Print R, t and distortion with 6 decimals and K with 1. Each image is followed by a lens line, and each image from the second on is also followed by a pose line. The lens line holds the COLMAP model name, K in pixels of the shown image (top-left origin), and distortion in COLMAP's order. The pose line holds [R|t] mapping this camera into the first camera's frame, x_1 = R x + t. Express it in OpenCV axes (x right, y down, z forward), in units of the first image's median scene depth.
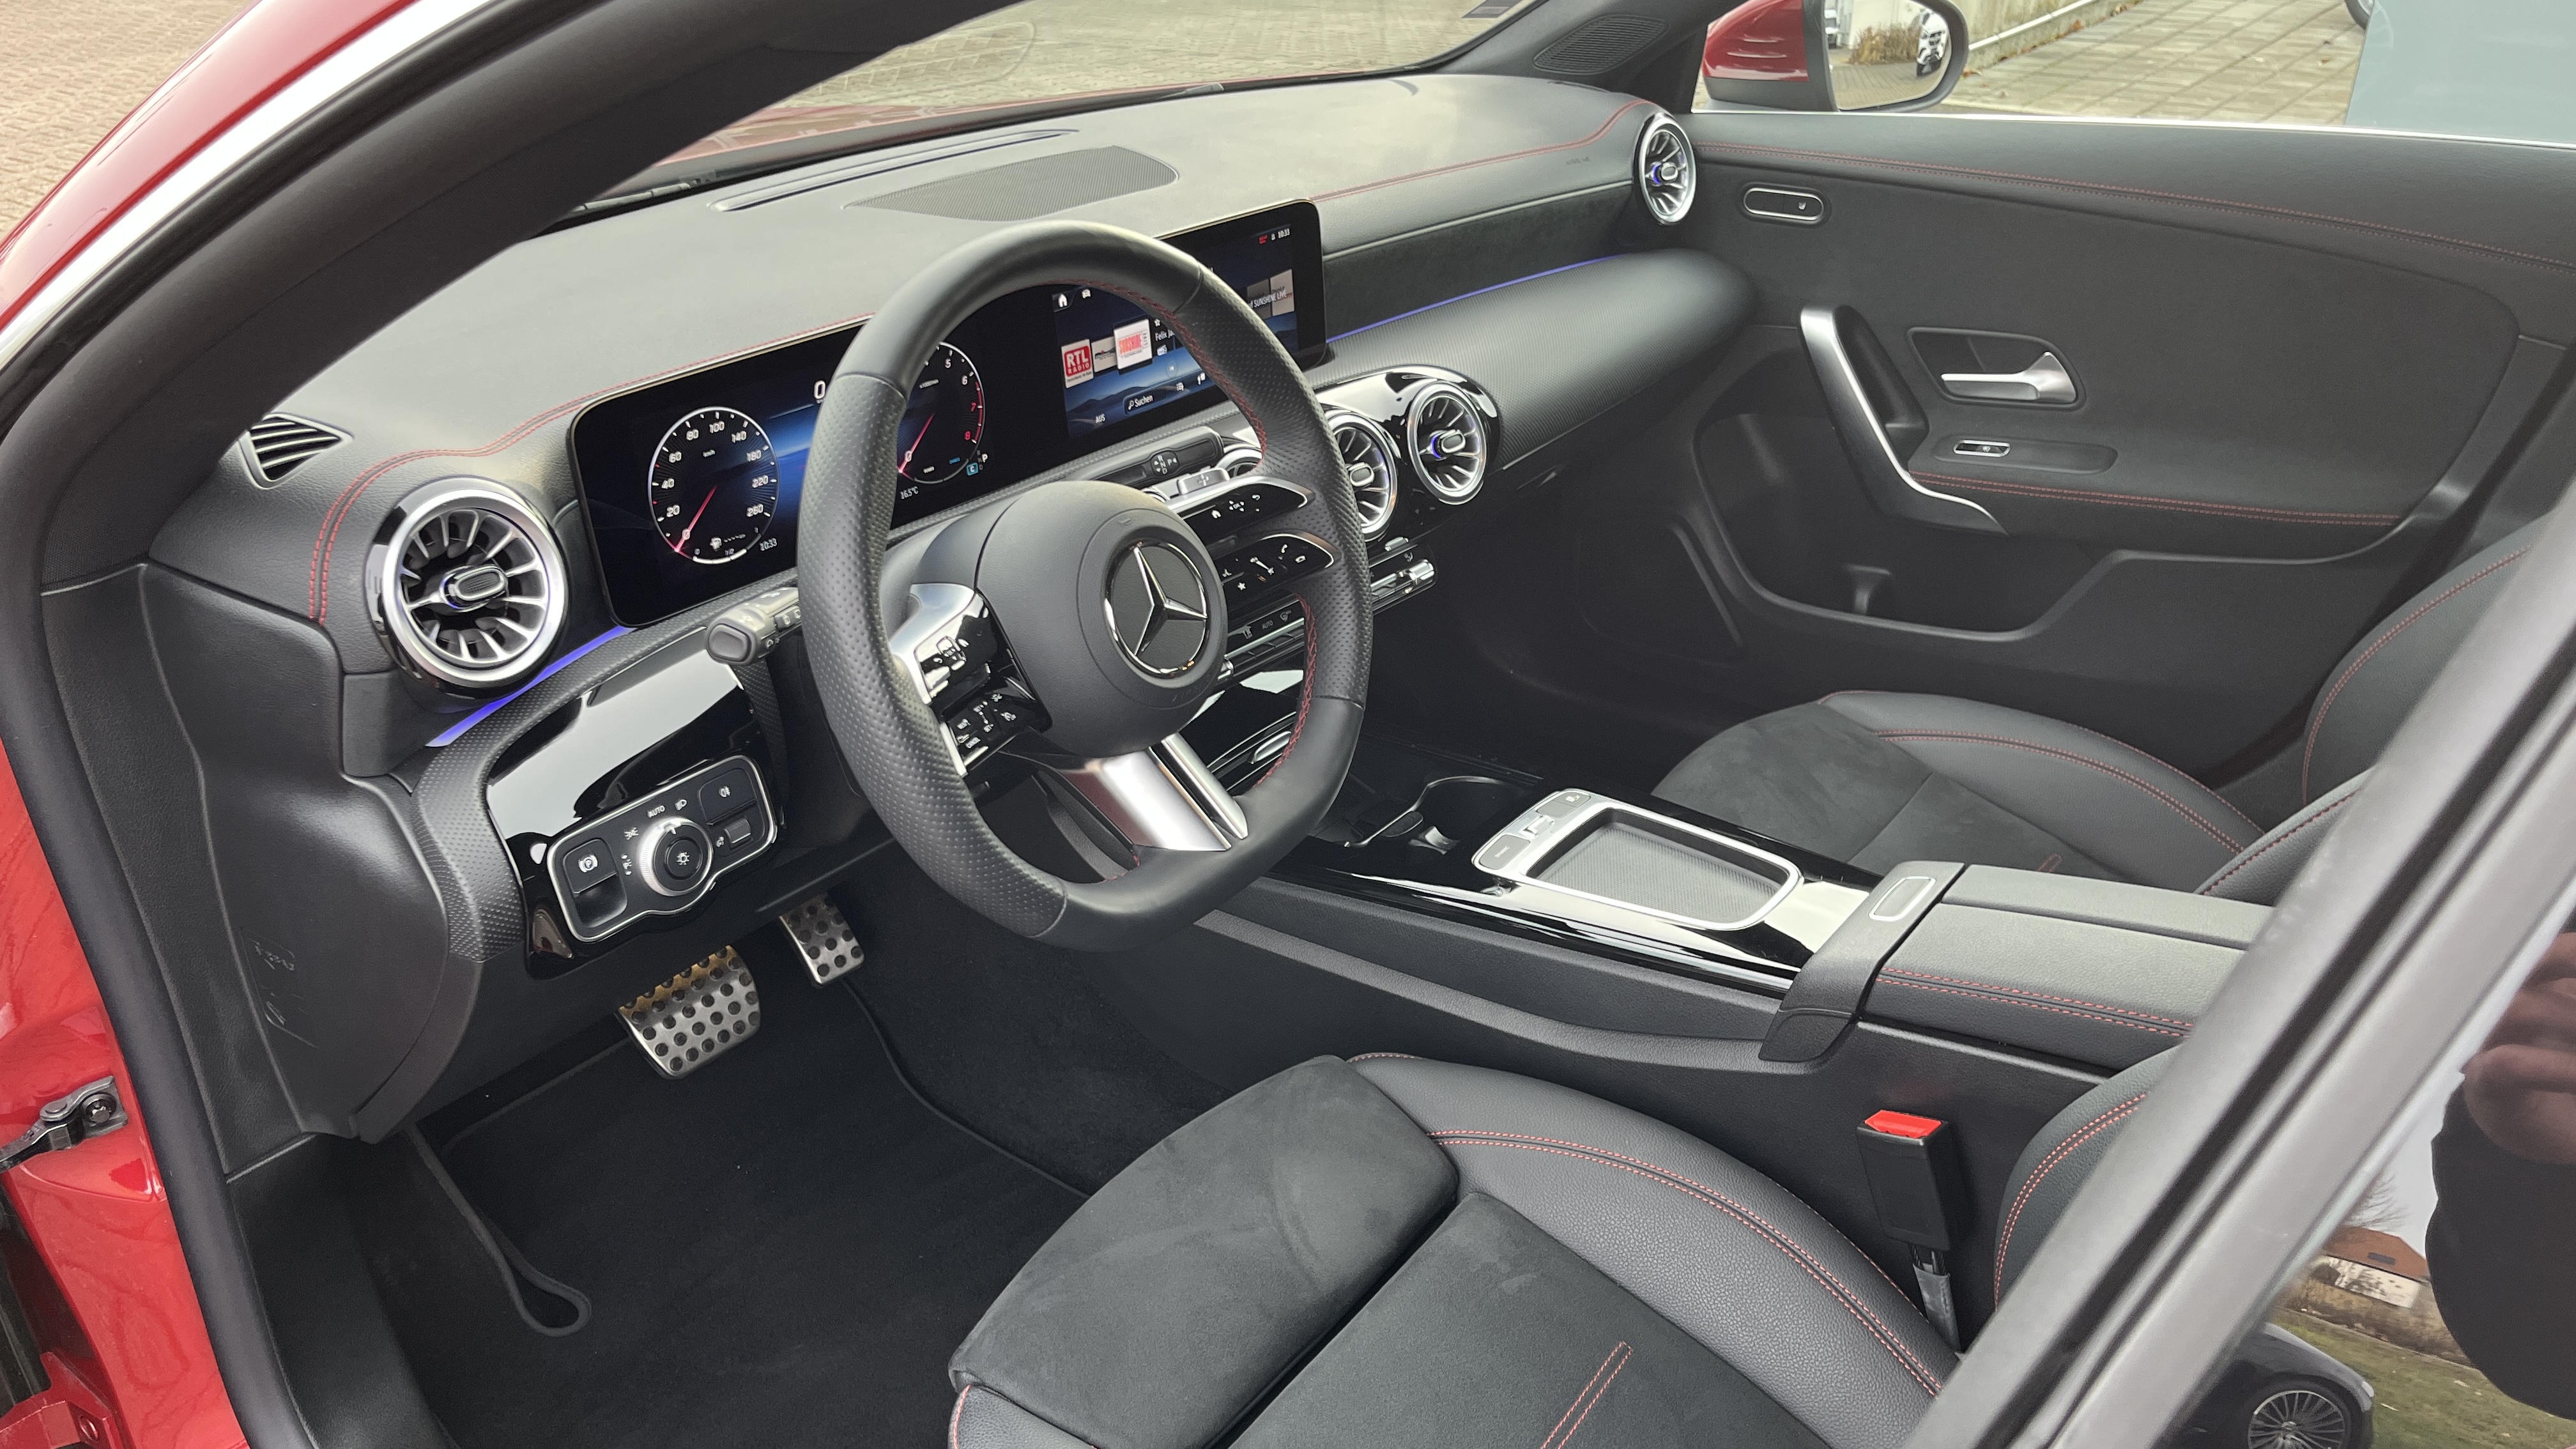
lens RADIAL K [[1956.3, 0, 1275.3], [0, 1956.3, 731.5], [0, 0, 1]] dist [0.047827, -0.036421]
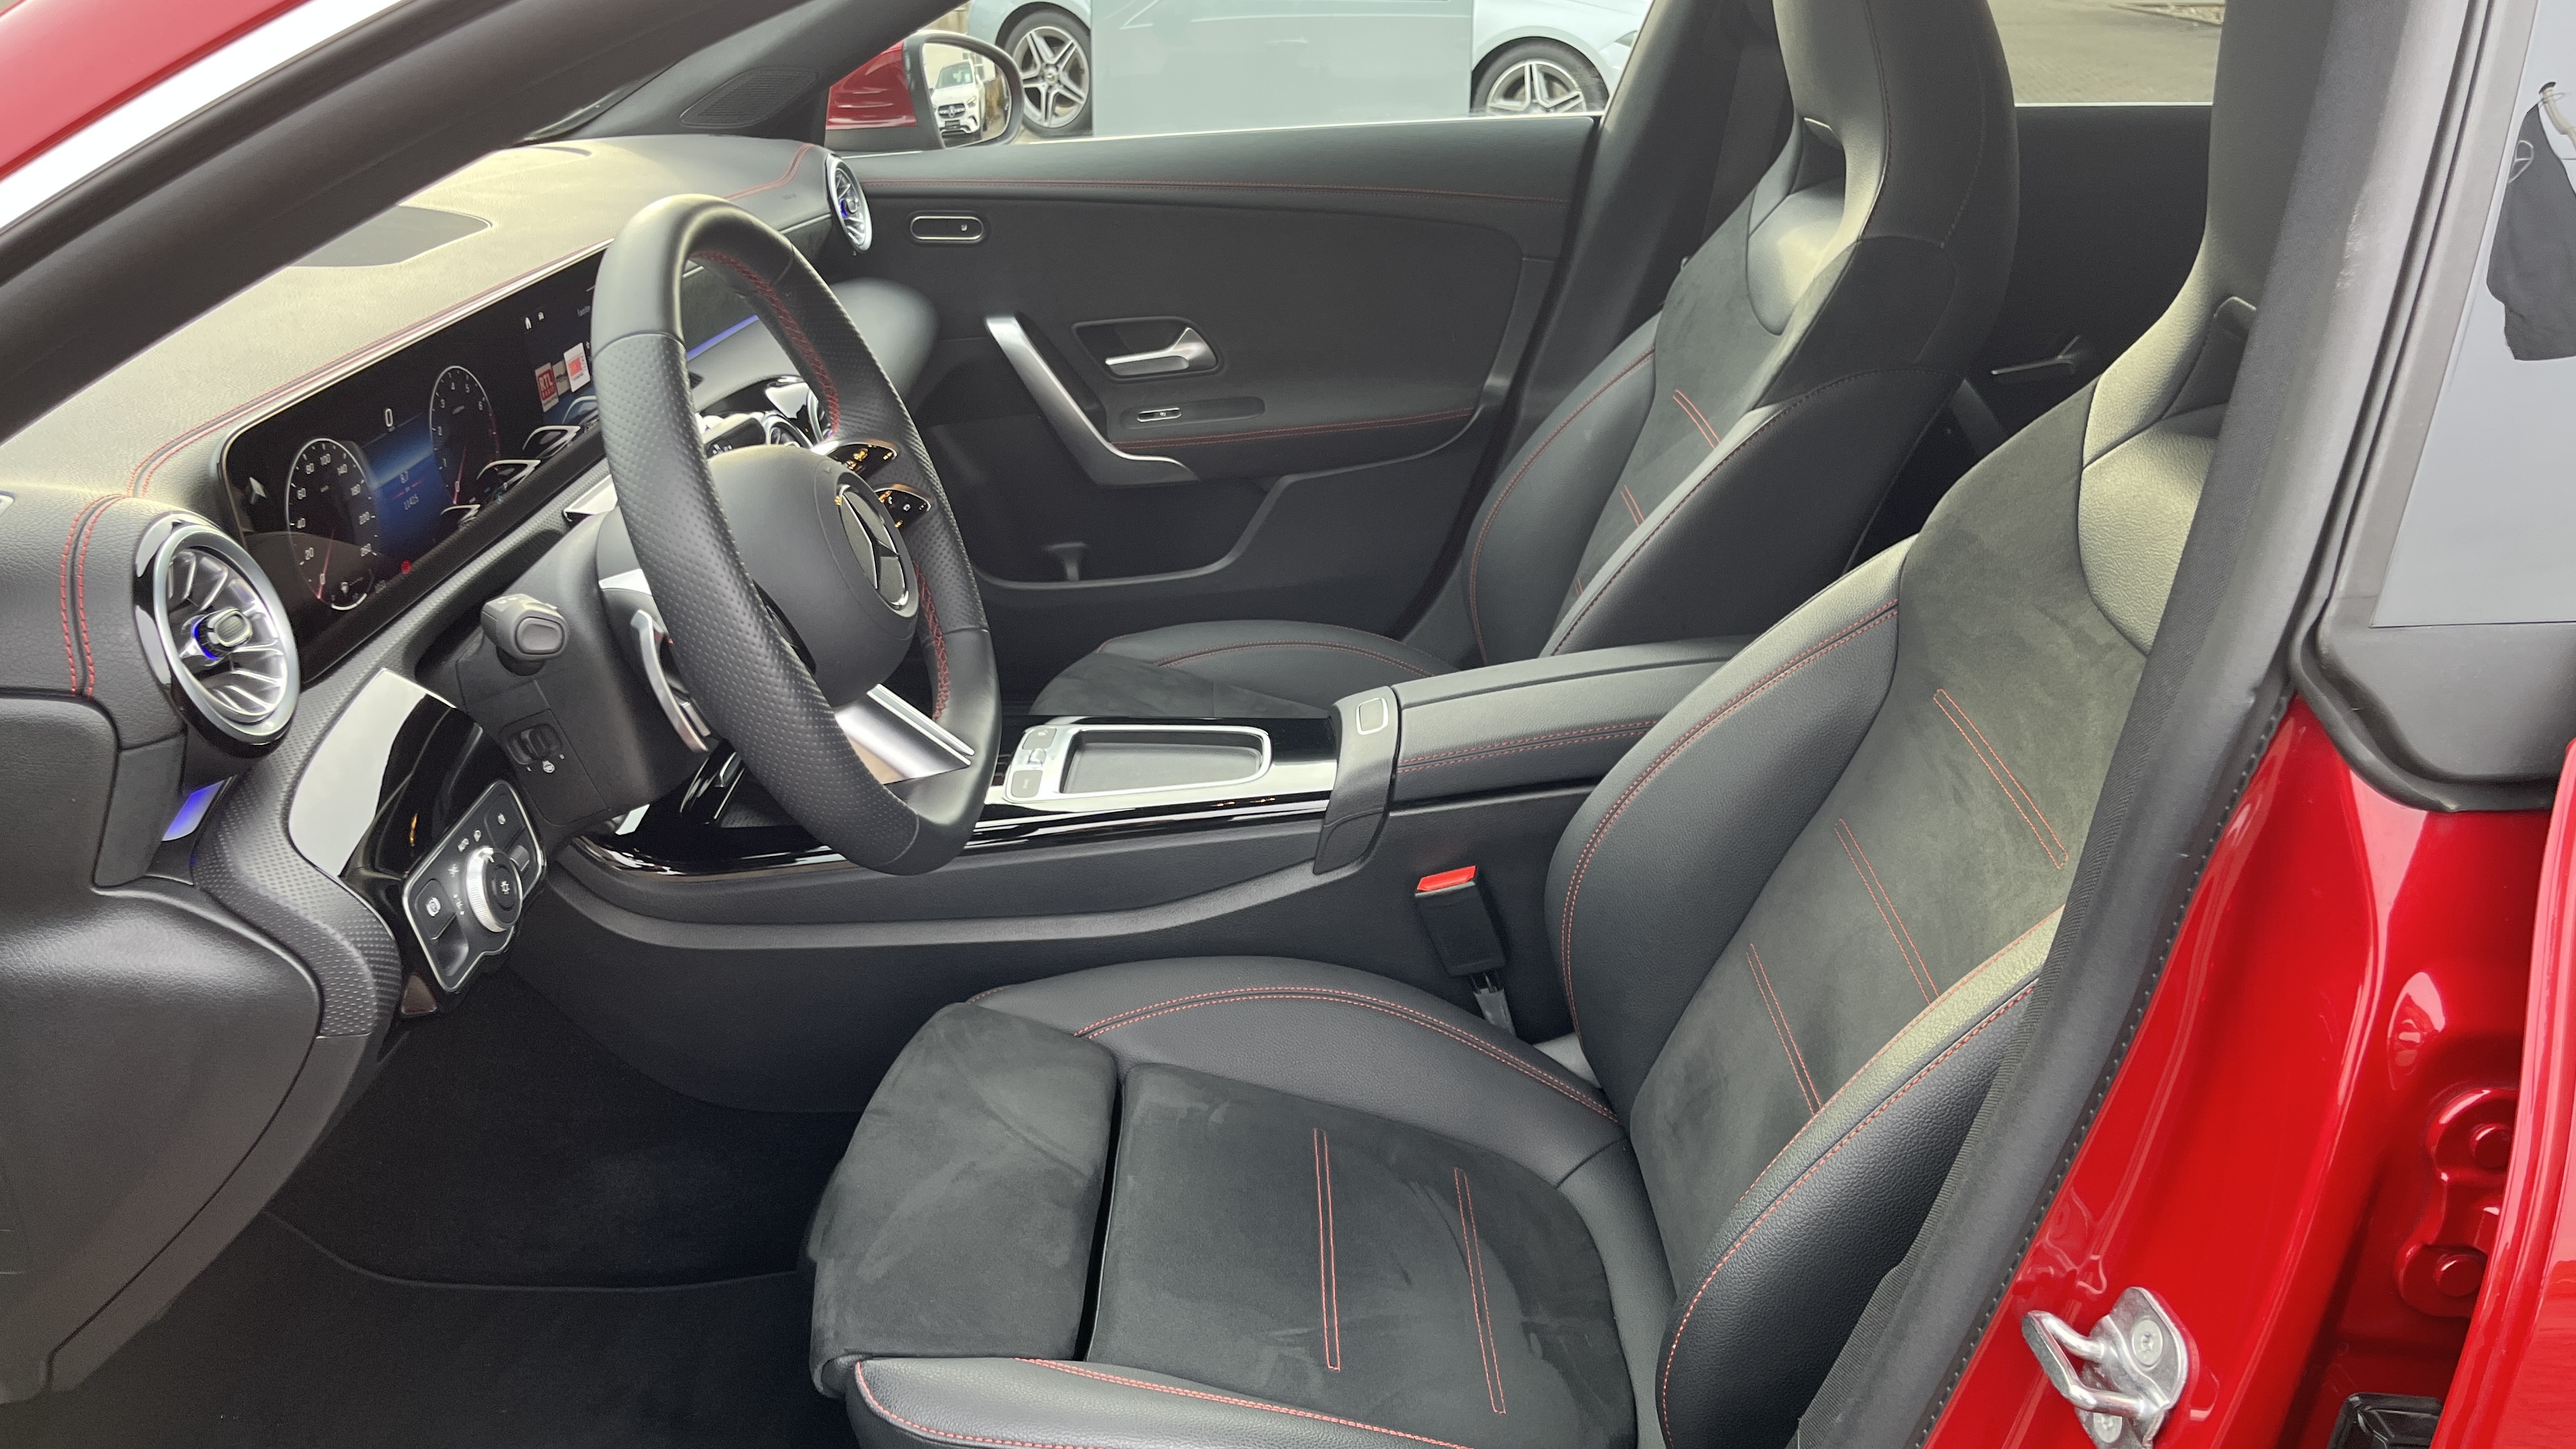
lens RADIAL K [[1956.3, 0, 1275.3], [0, 1956.3, 731.5], [0, 0, 1]] dist [0.047827, -0.036421]
pose [[0.807019, -0.233585, 0.542364, -0.392424], [0.270693, 0.962594, 0.011788, 0.064508], [-0.524829, 0.137301, 0.840061, 0.015617]]
